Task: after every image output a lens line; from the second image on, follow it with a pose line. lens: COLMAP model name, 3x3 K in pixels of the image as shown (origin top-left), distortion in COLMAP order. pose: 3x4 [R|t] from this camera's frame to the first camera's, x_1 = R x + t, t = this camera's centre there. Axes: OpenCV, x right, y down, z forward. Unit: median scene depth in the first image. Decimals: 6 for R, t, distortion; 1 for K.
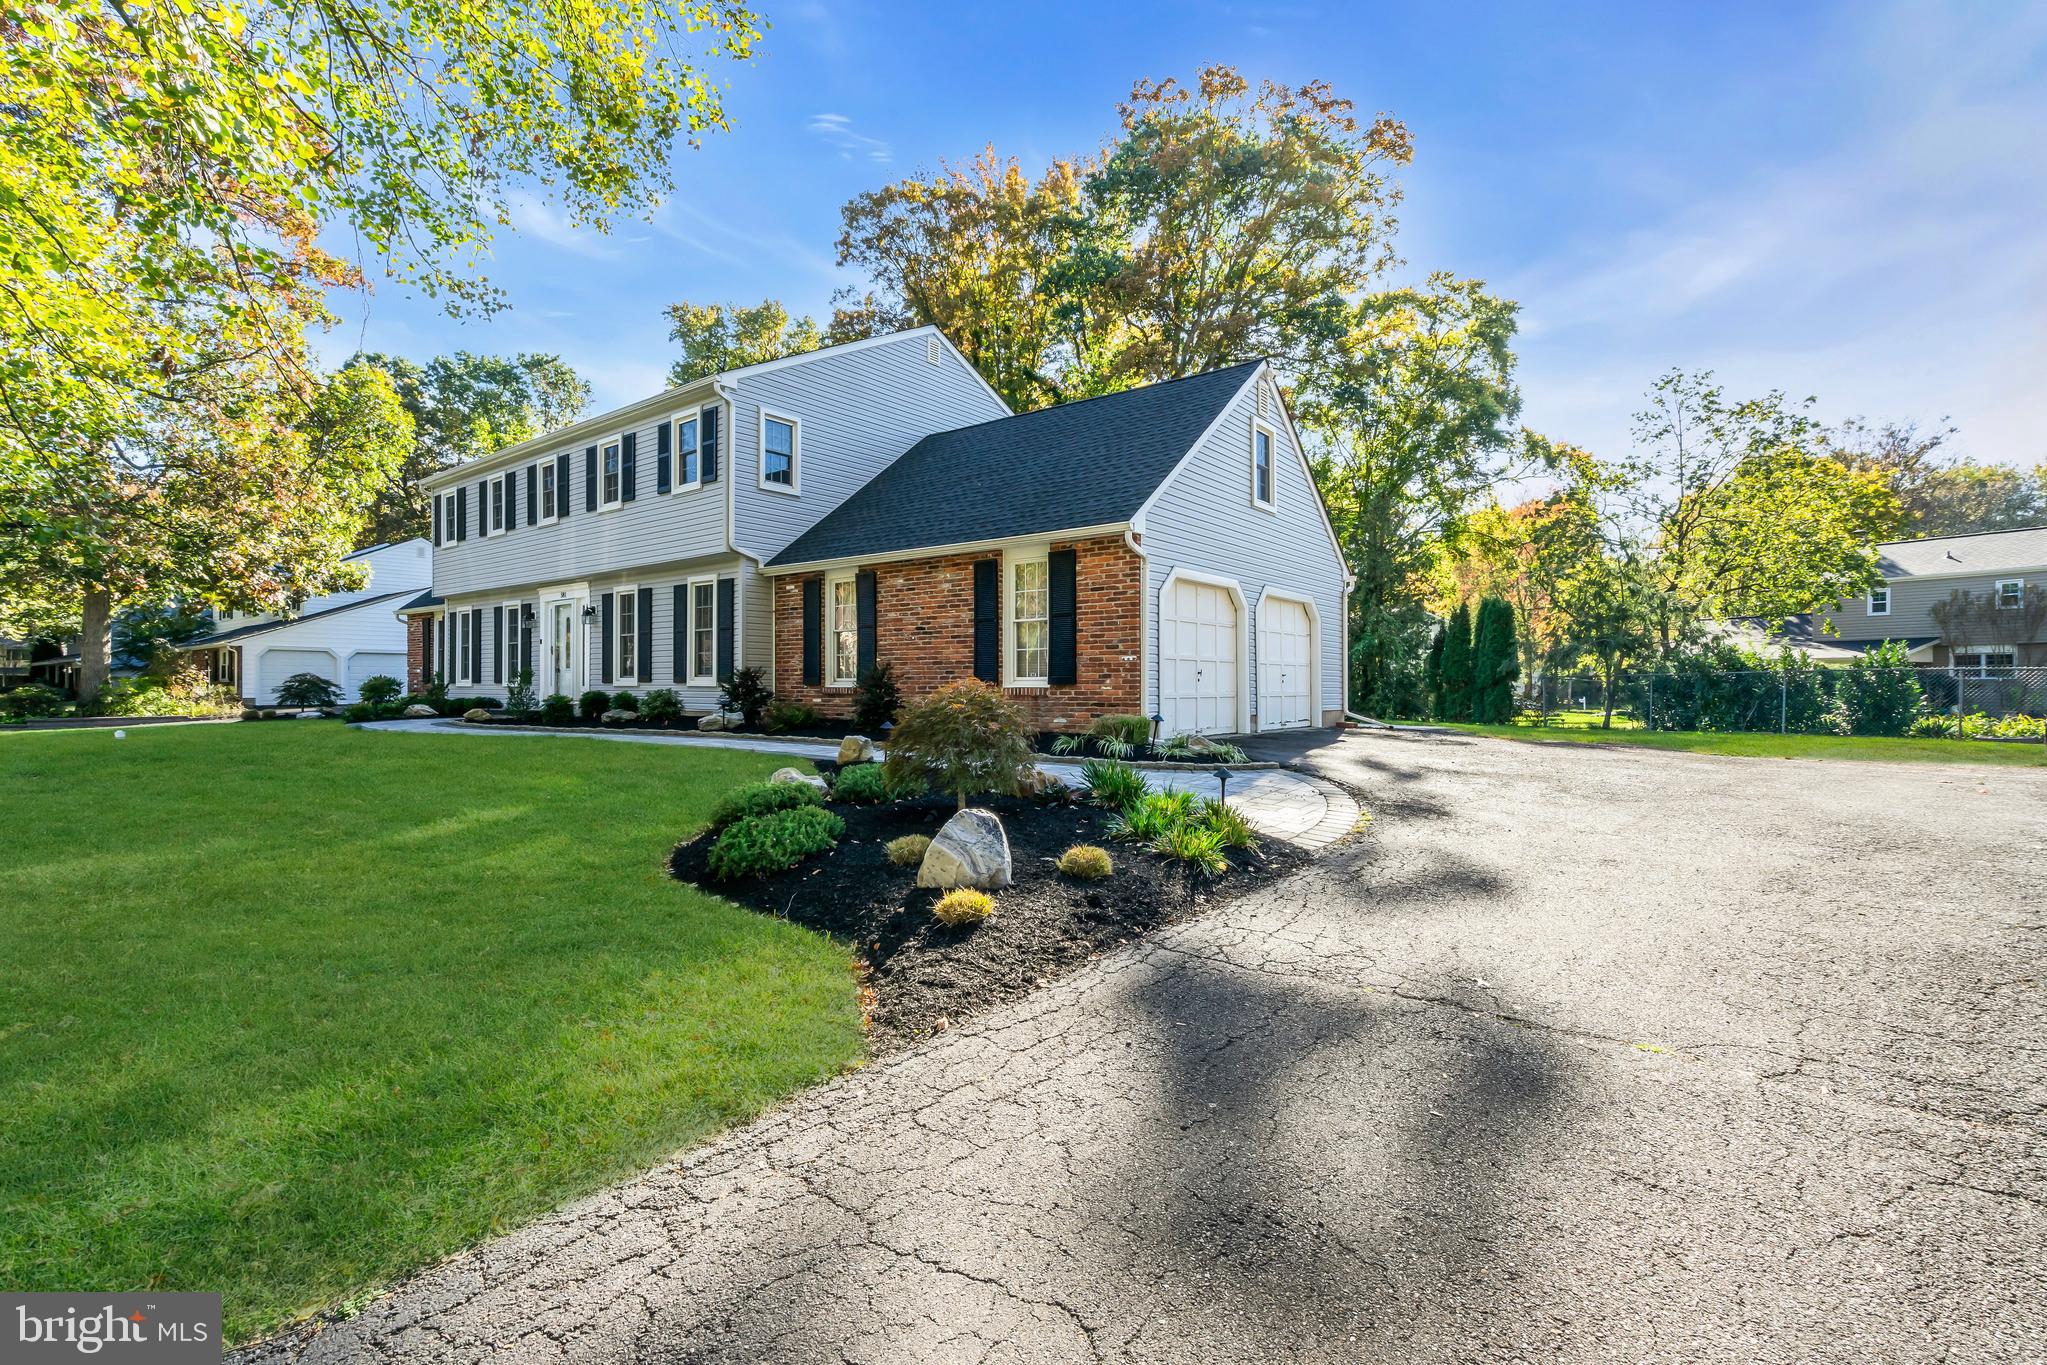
lens RADIAL K [[920.7, 0, 1026.6], [0, 920.7, 685.8], [0, 0, 1]] dist [-0.003054, -0.000435]
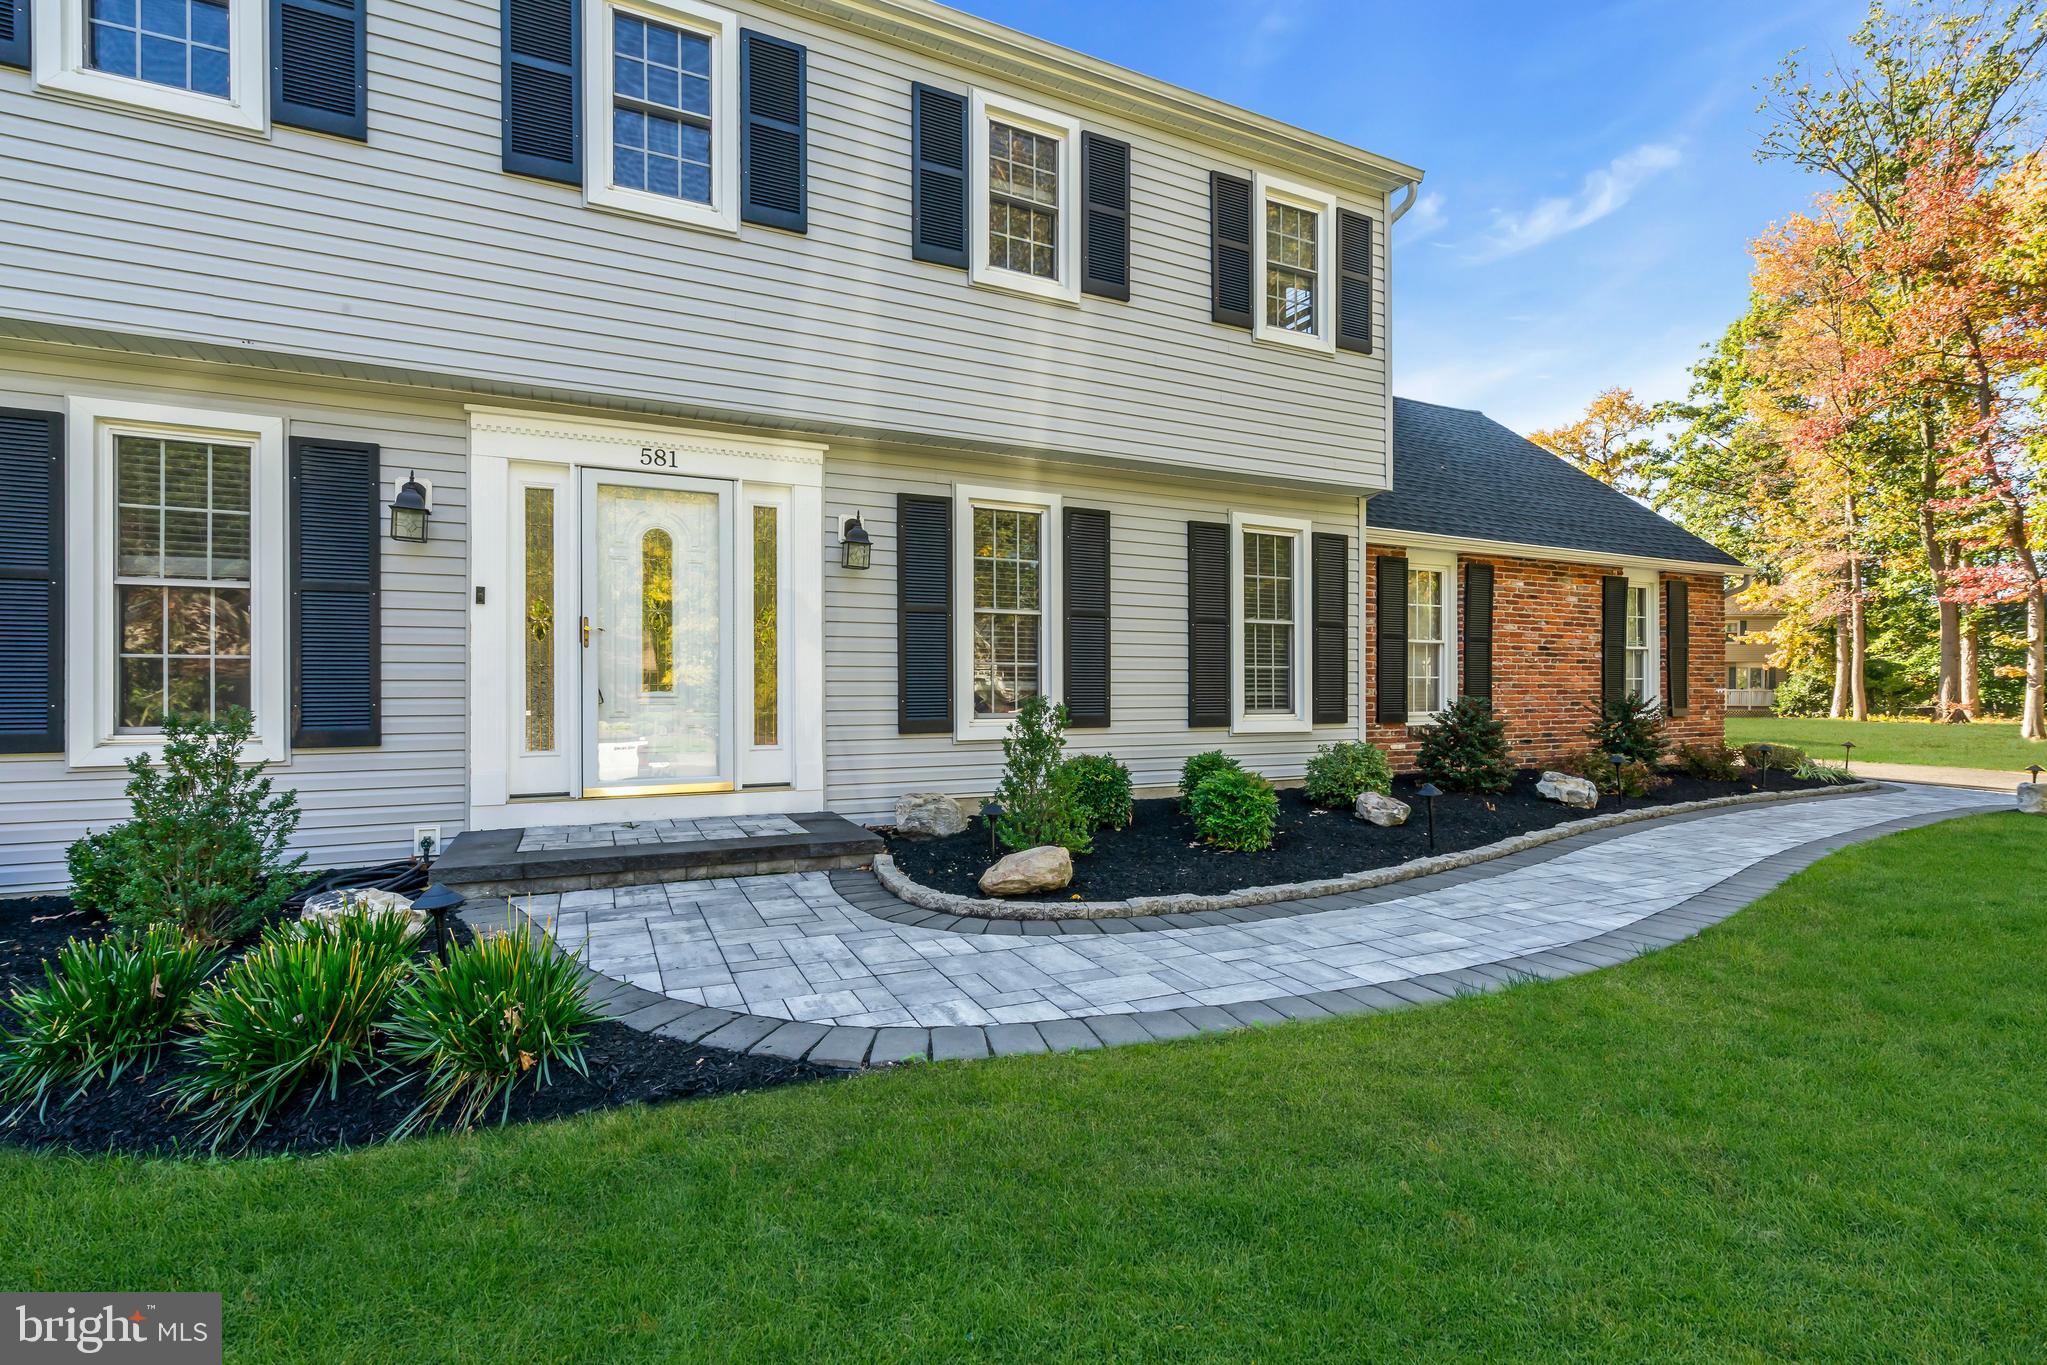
lens RADIAL K [[920.7, 0, 1026.6], [0, 920.7, 685.8], [0, 0, 1]] dist [-0.003054, -0.000435]
pose [[0.441071, -0.000256, 0.897472, -0.889809], [0.000027, 1.000000, 0.000271, -0.026510], [-0.897472, -0.000095, 0.441071, 0.917152]]
